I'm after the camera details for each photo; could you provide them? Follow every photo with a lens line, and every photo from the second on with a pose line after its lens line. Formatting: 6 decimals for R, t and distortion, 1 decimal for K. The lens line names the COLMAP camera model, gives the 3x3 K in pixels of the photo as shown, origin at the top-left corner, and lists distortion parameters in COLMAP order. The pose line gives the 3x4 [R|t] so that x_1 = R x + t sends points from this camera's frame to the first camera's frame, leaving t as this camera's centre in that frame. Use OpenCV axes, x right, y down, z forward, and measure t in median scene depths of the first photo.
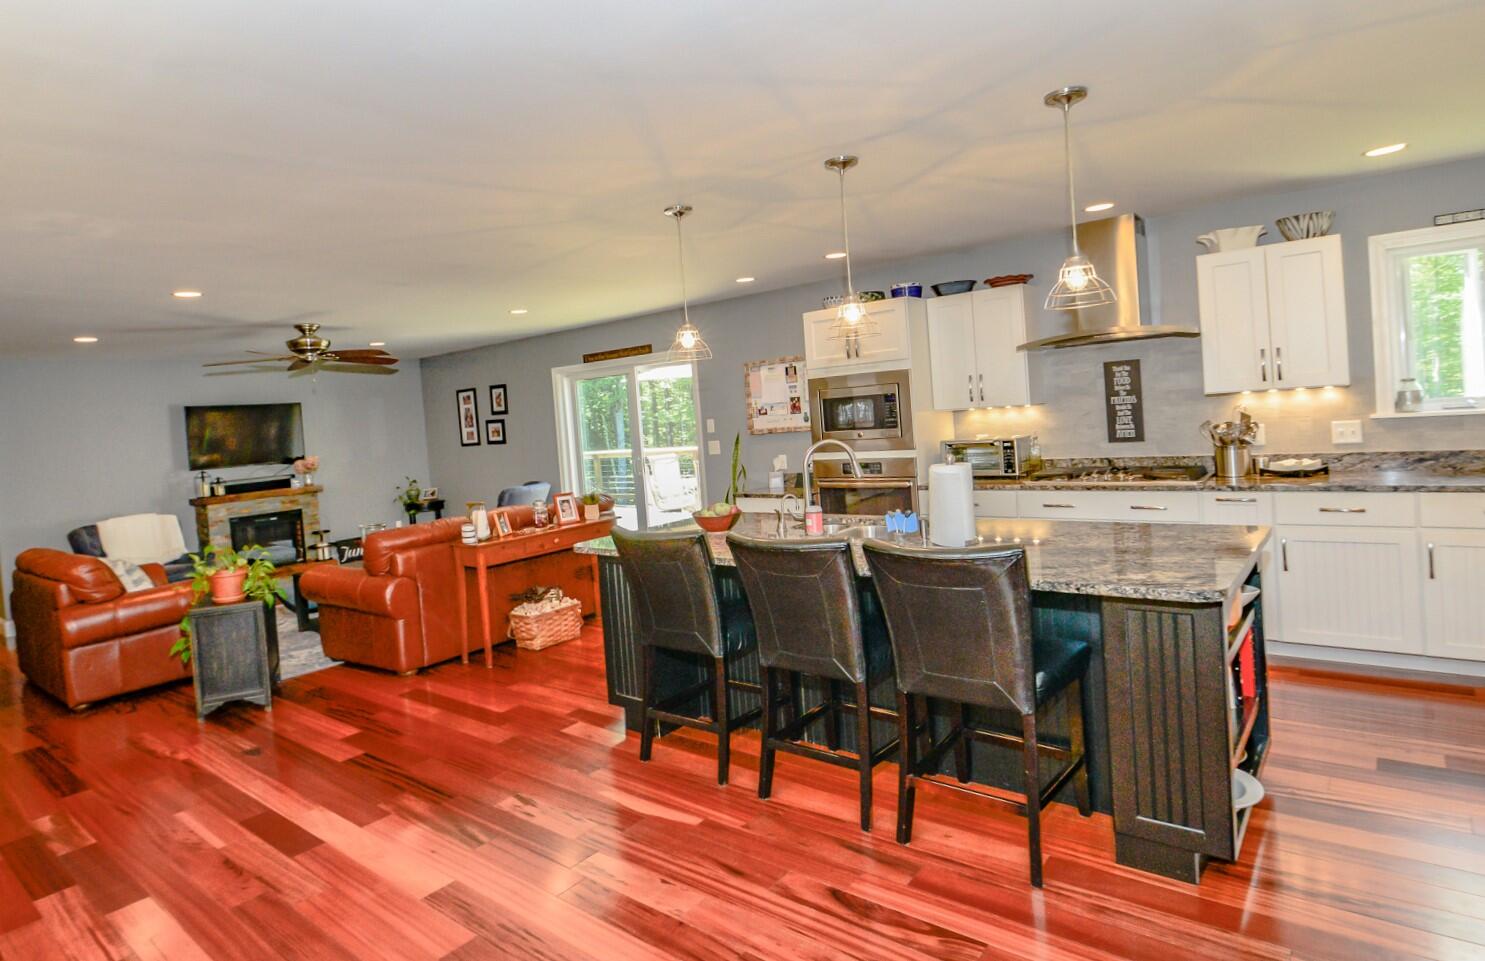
lens RADIAL K [[820.4, 0, 742.5], [0, 820.4, 480.5], [0, 0, 1]] dist [-0.033589, -0.001003]
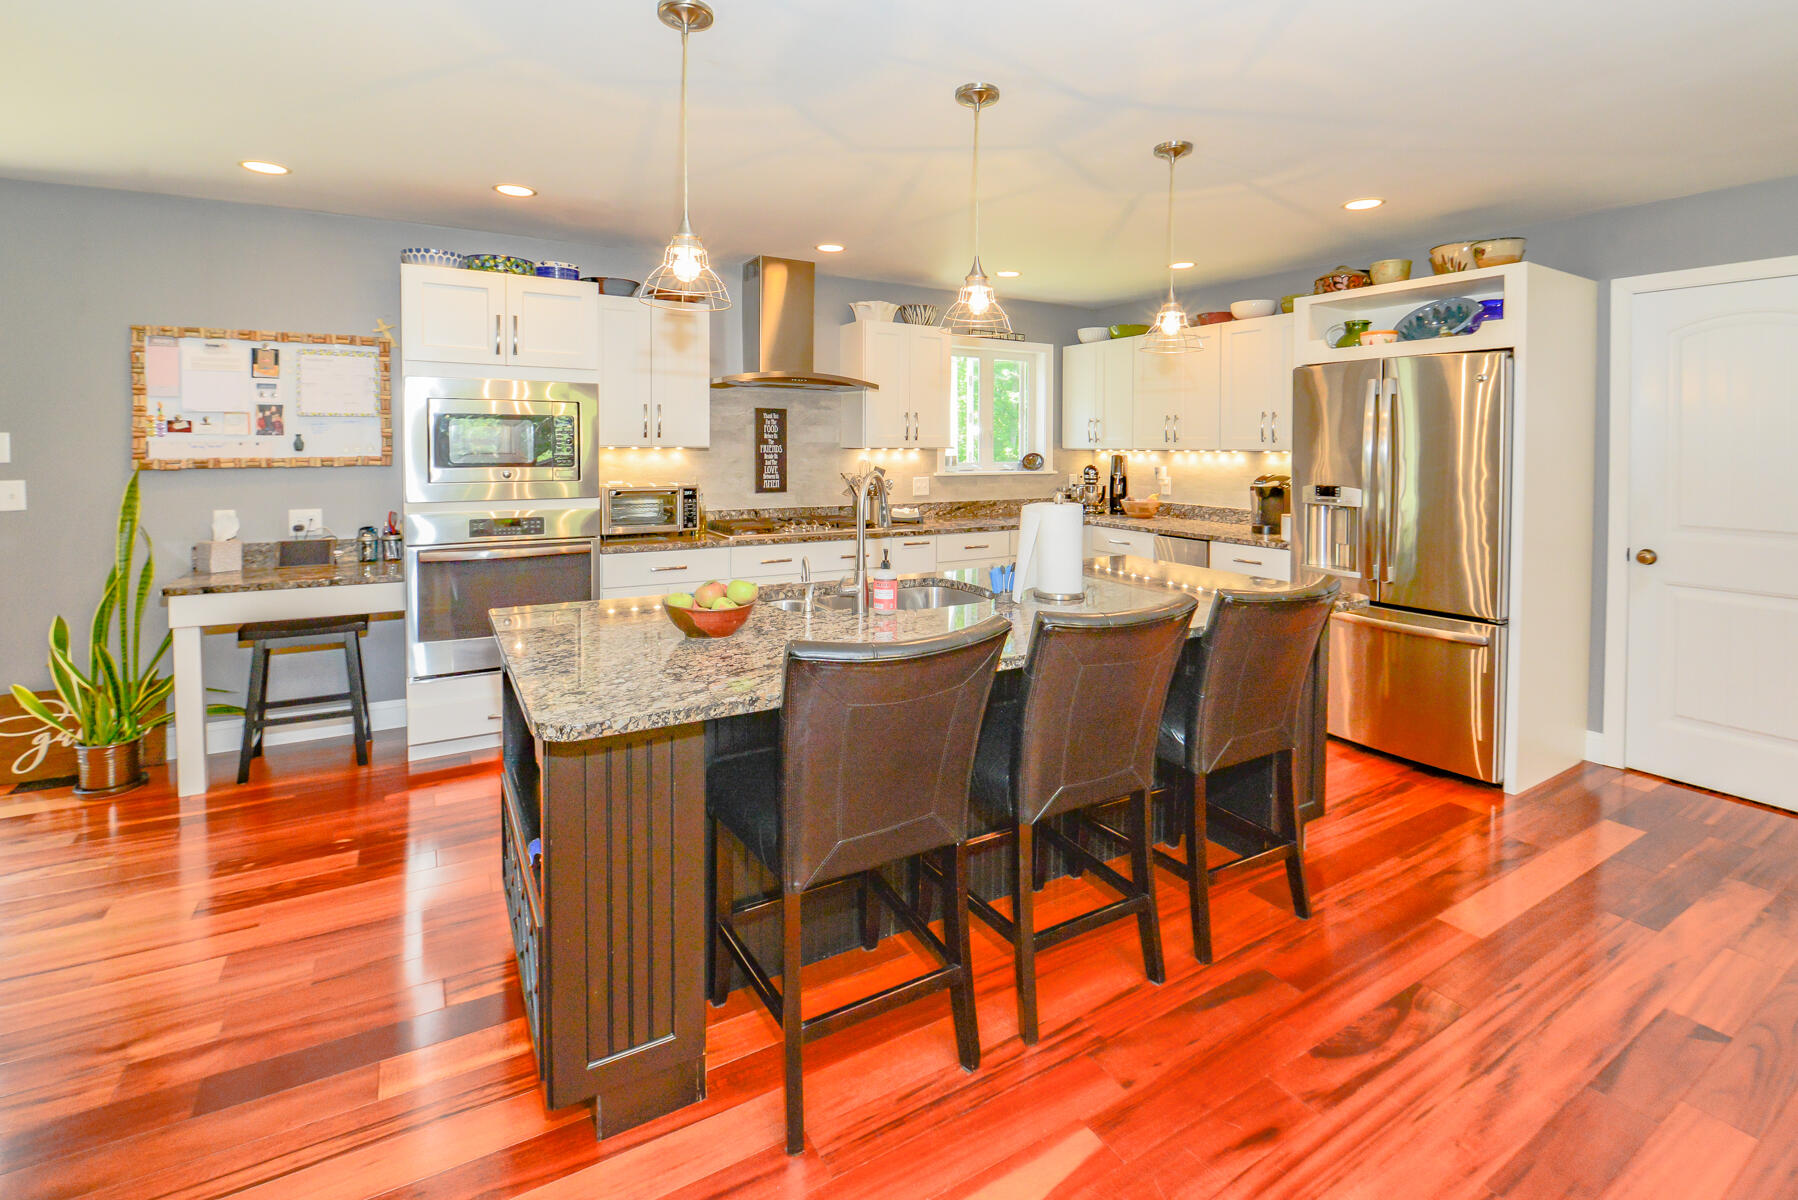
lens RADIAL K [[810.4, 0, 901.8], [0, 810.4, 467.7], [0, 0, 1]] dist [-0.001889, -0.000158]
pose [[0.350779, 0.051977, 0.935015, -0.281574], [0.047493, 0.996186, -0.073195, 0.000519], [-0.935253, 0.070082, 0.346973, 0.397254]]
